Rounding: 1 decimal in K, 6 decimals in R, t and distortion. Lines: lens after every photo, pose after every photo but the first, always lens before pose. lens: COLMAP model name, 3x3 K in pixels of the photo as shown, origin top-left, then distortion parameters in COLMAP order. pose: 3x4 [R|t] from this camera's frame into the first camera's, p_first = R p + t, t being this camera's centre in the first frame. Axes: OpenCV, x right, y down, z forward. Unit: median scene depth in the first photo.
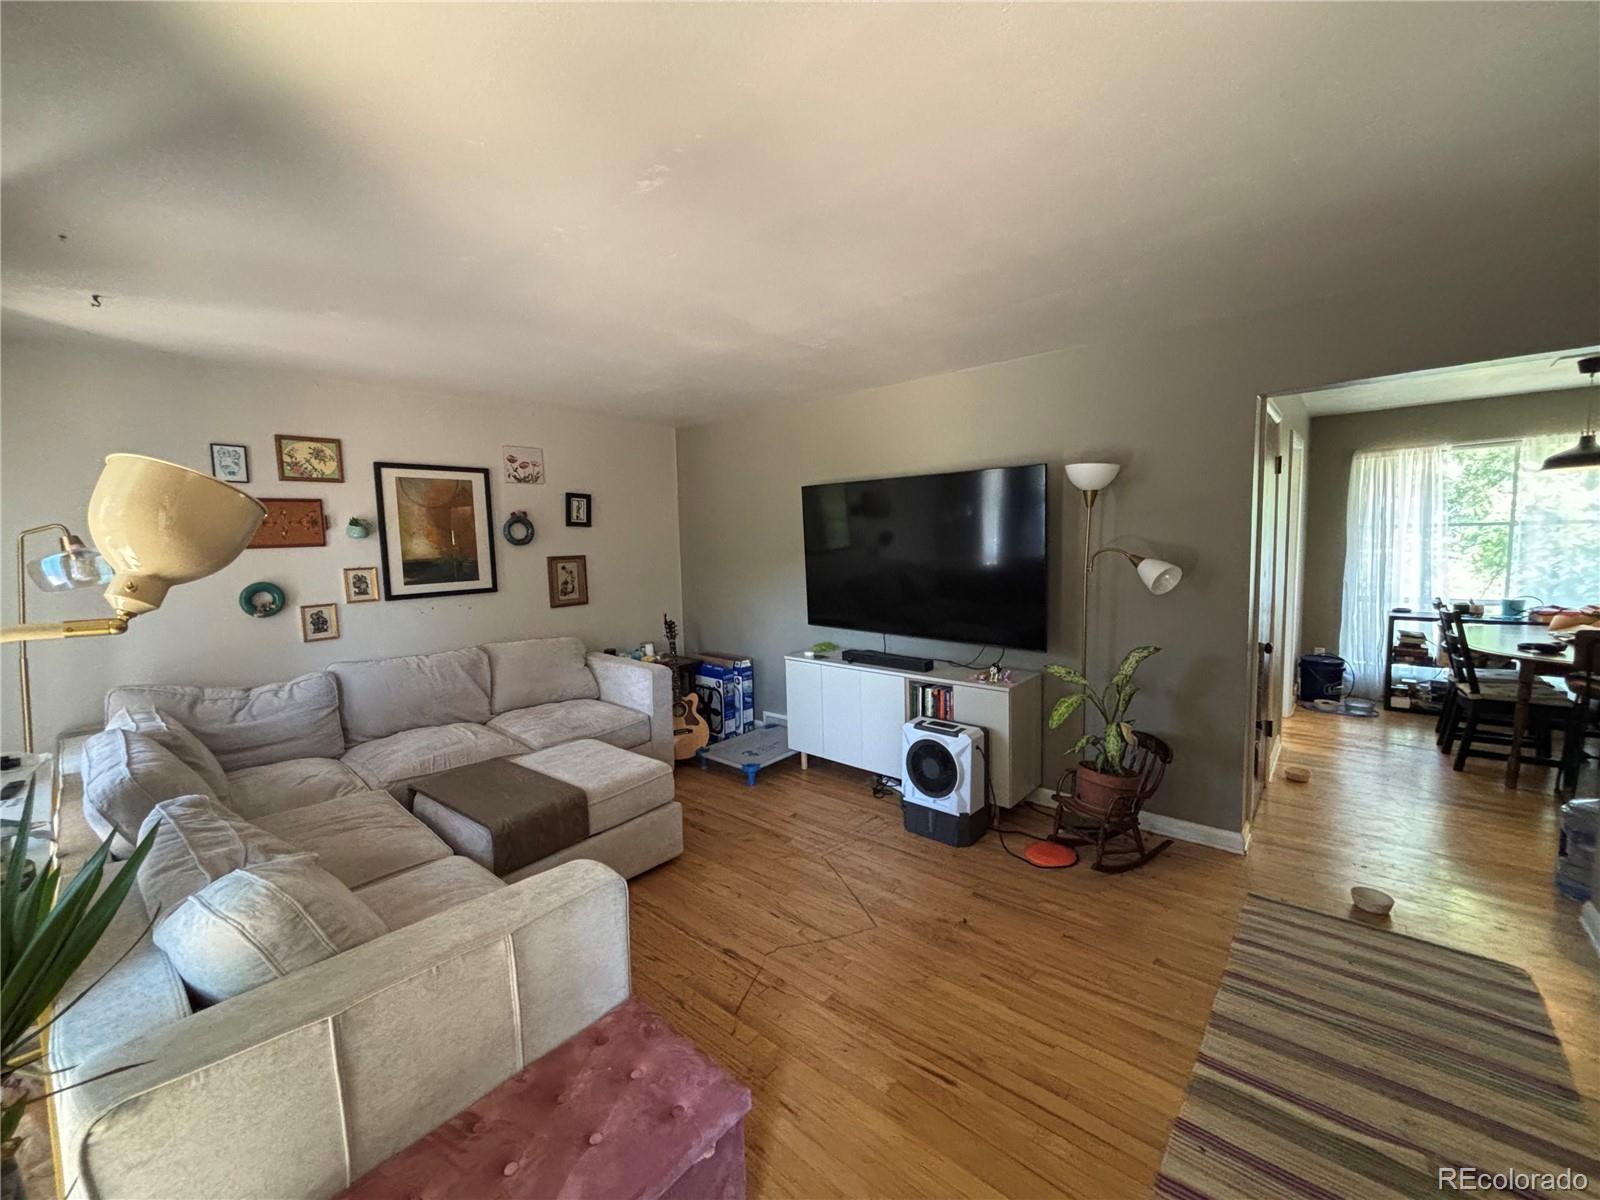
lens RADIAL K [[643.6, 0, 796.2], [0, 643.6, 597.3], [0, 0, 1]] dist [-0.000653, -0.000131]
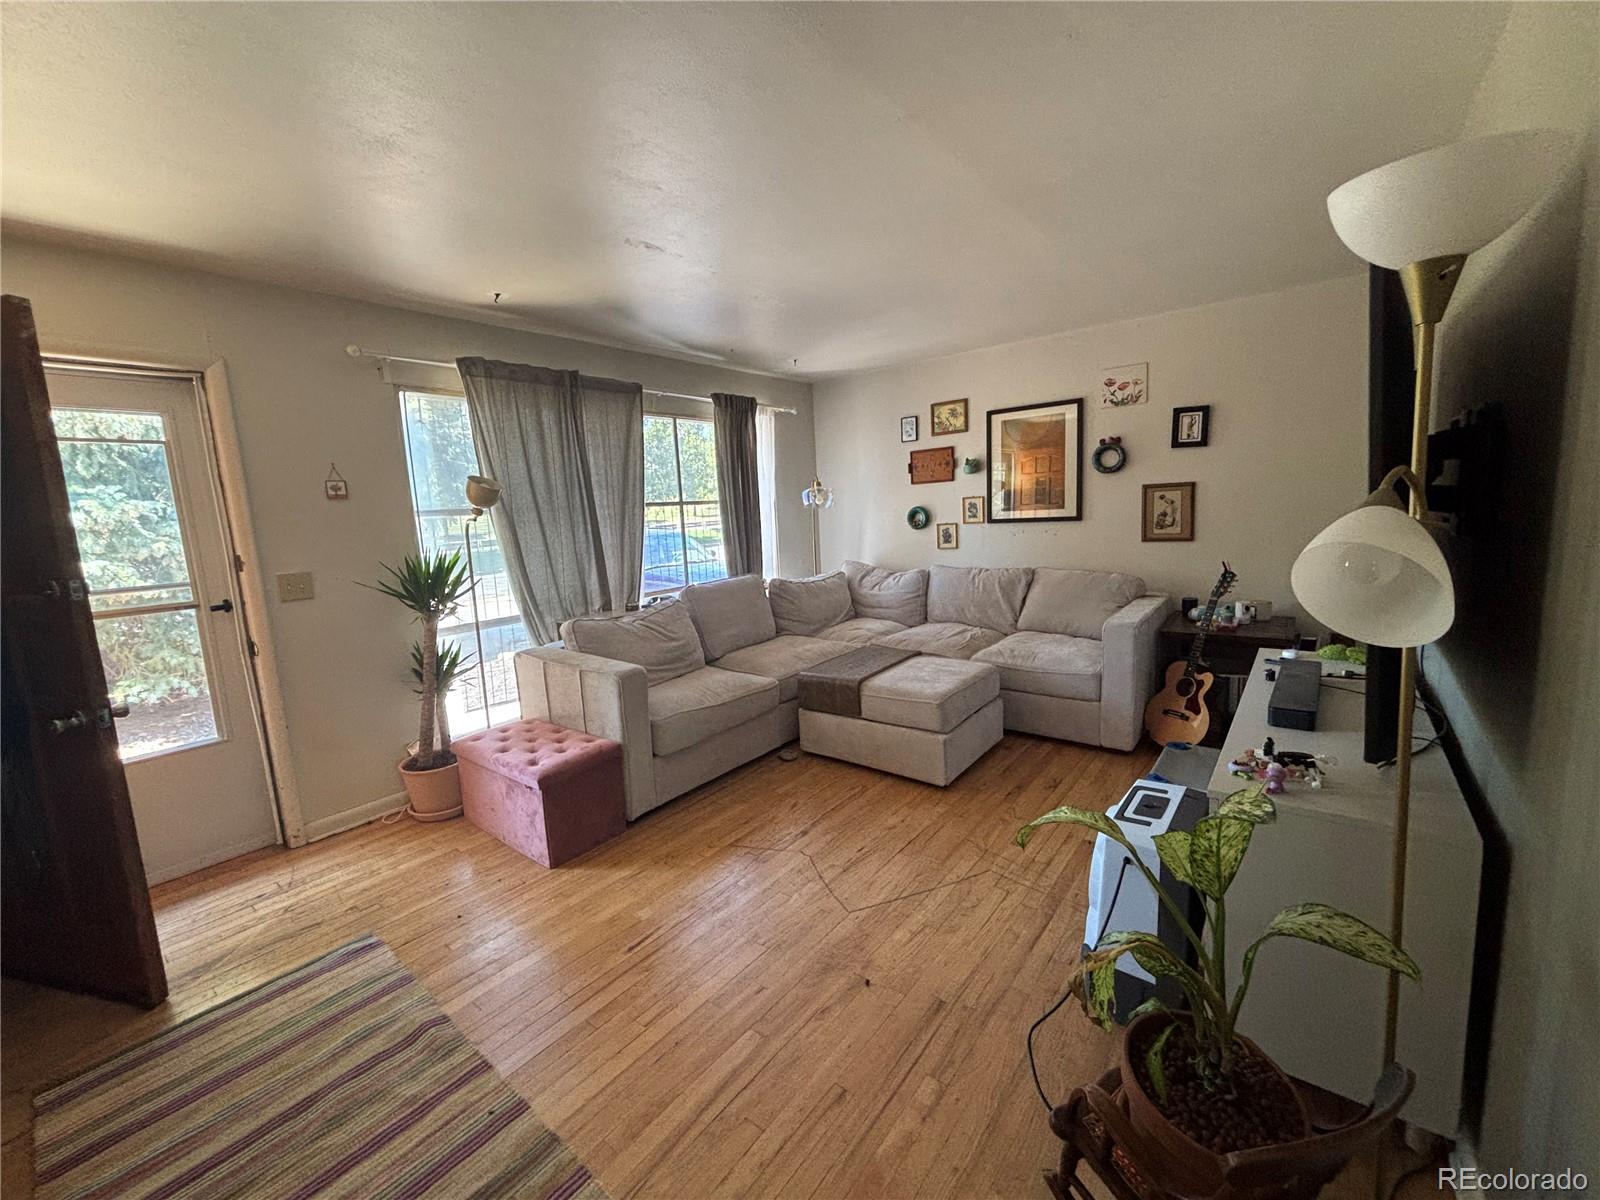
lens RADIAL K [[643.6, 0, 796.2], [0, 643.6, 597.3], [0, 0, 1]] dist [-0.000653, -0.000131]
pose [[0.044580, 0.166348, -0.985059, 0.551486], [-0.037760, 0.985615, 0.164733, -0.040705], [0.998292, 0.029852, 0.050220, 0.510664]]
